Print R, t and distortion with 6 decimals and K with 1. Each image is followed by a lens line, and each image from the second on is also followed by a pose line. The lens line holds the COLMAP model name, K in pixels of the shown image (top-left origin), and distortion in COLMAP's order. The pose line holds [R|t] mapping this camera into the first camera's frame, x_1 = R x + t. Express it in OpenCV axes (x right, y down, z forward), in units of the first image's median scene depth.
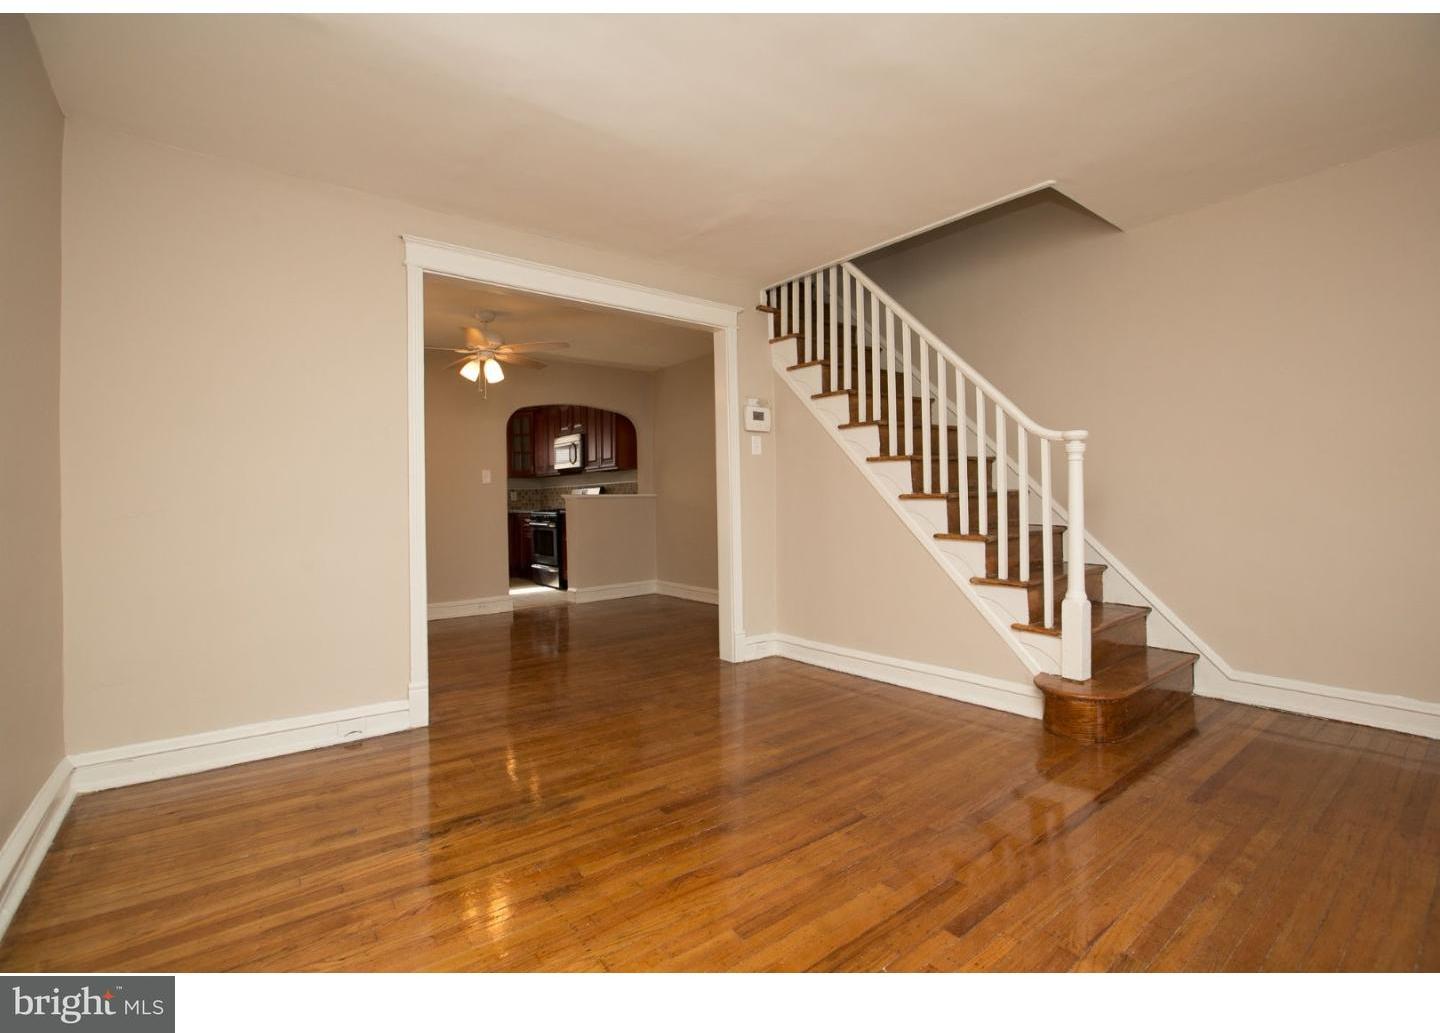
lens RADIAL K [[655.9, 0, 708.5], [0, 655.9, 506.2], [0, 0, 1]] dist [-0.021332, 0.001468]
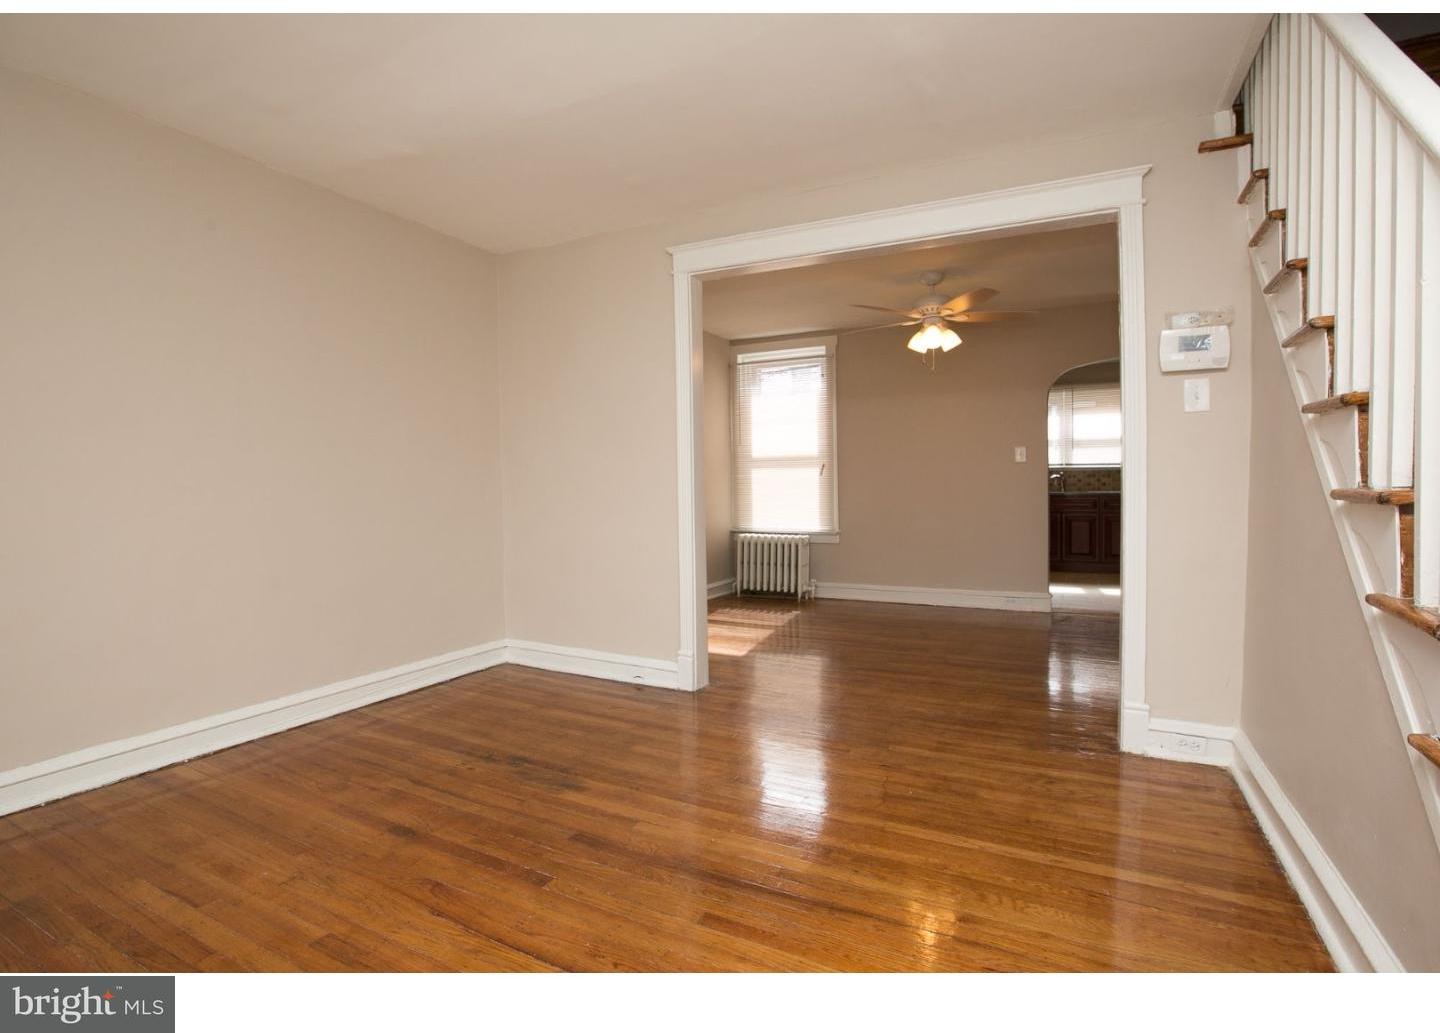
lens RADIAL K [[655.9, 0, 713.0], [0, 655.9, 510.7], [0, 0, 1]] dist [-0.021332, 0.001468]
pose [[0.442847, 0.049616, -0.895223, 0.739278], [-0.003224, 0.998549, 0.053748, -0.040331], [0.896591, -0.020916, 0.442365, 0.697330]]
